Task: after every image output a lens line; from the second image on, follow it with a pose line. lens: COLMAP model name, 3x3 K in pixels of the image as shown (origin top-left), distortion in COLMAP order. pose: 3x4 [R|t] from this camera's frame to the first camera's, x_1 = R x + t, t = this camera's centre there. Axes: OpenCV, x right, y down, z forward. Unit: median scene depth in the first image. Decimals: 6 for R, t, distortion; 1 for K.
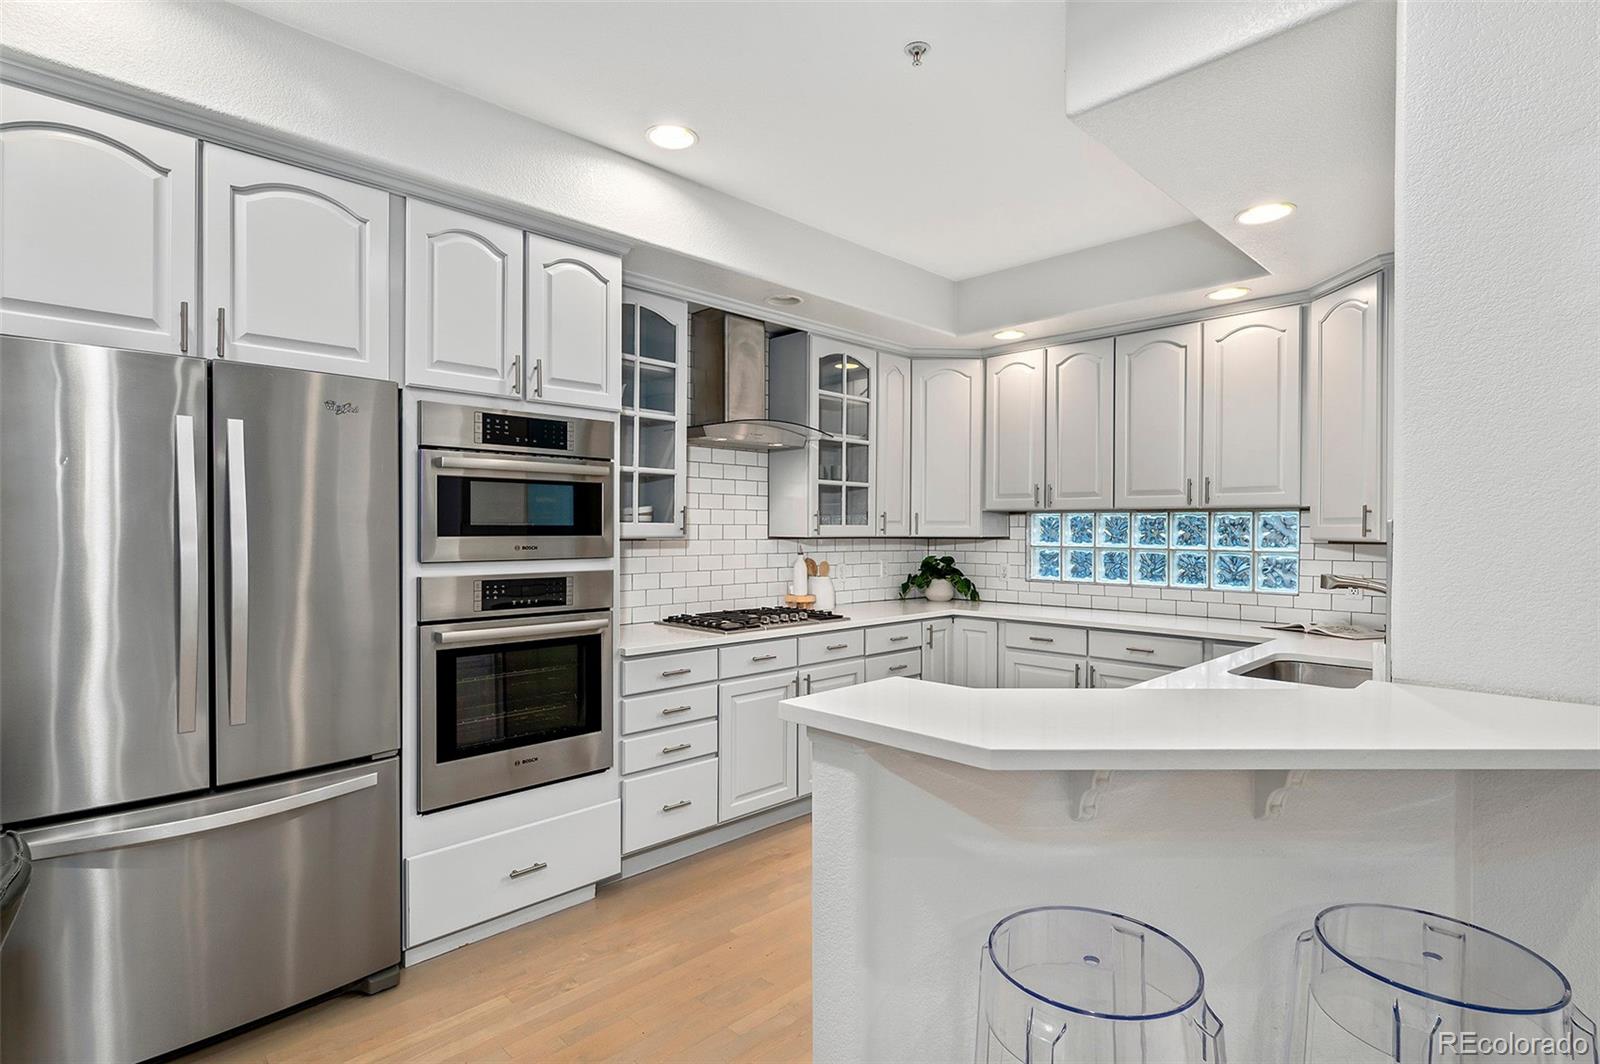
lens RADIAL K [[797.5, 0, 800.0], [0, 797.5, 532.0], [0, 0, 1]] dist [0.001062, 0.000081]
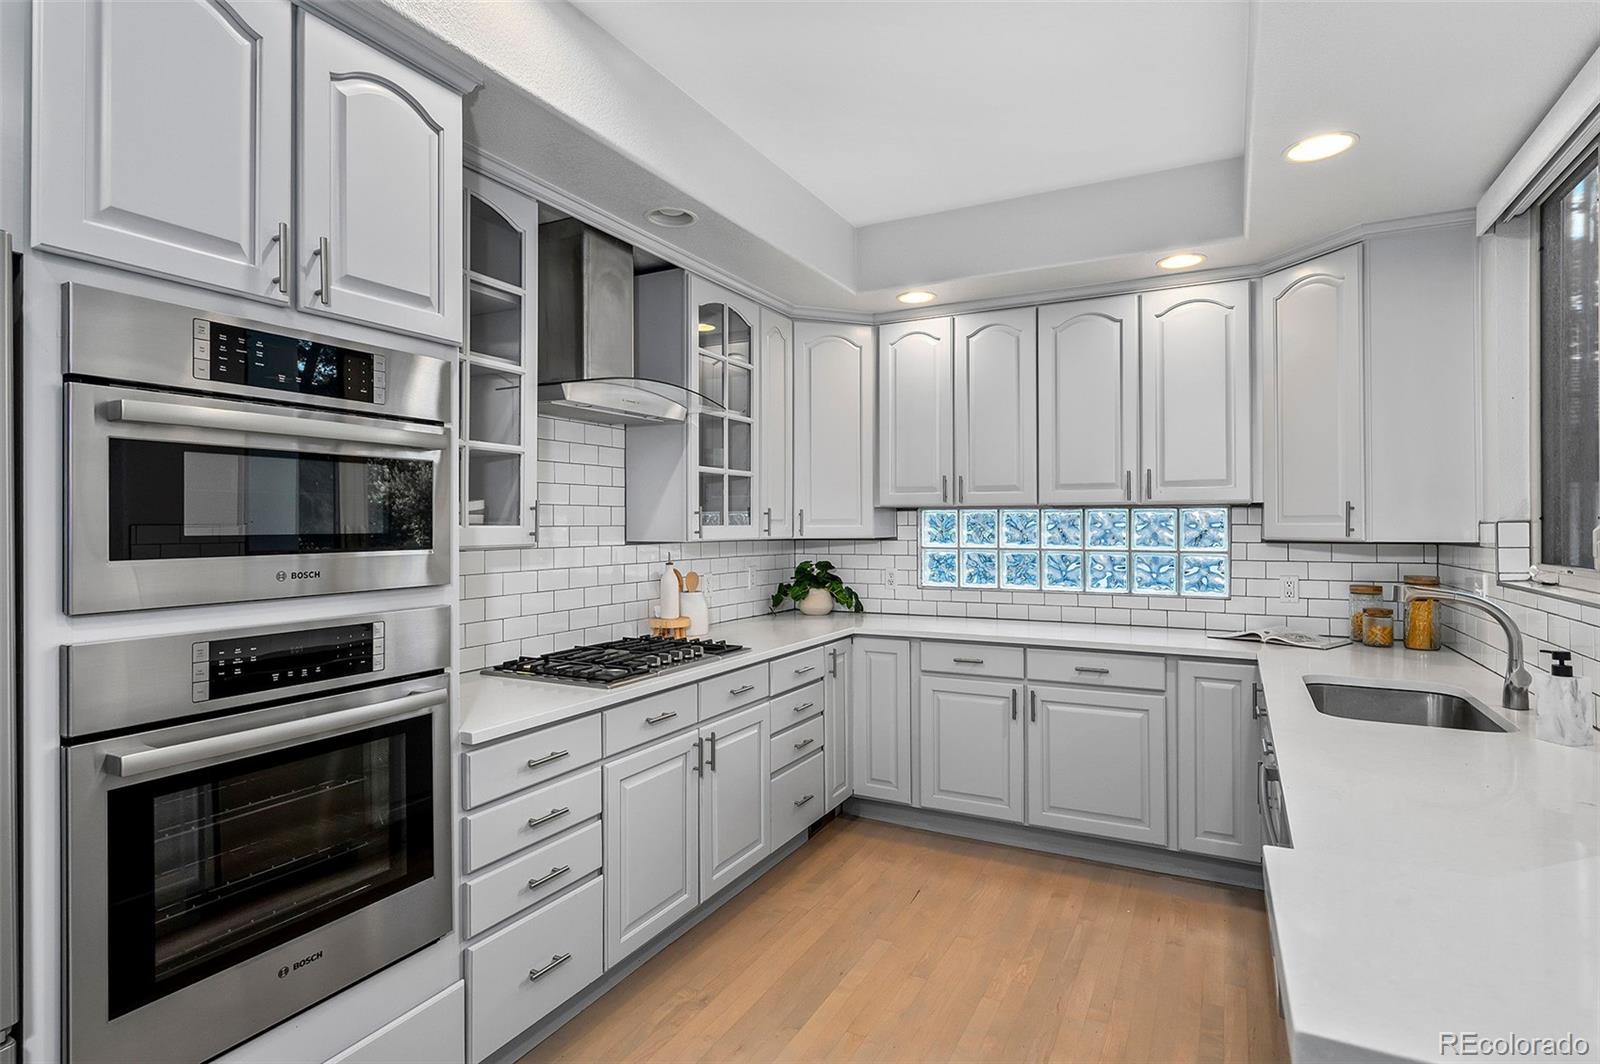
lens RADIAL K [[815.2, 0, 800.2], [0, 815.2, 519.8], [0, 0, 1]] dist [-0.003186, 0.000511]
pose [[0.954821, -0.004440, 0.297150, -0.126908], [0.007208, 0.999940, -0.008219, -0.008022], [-0.297096, 0.009989, 0.954795, 0.253650]]
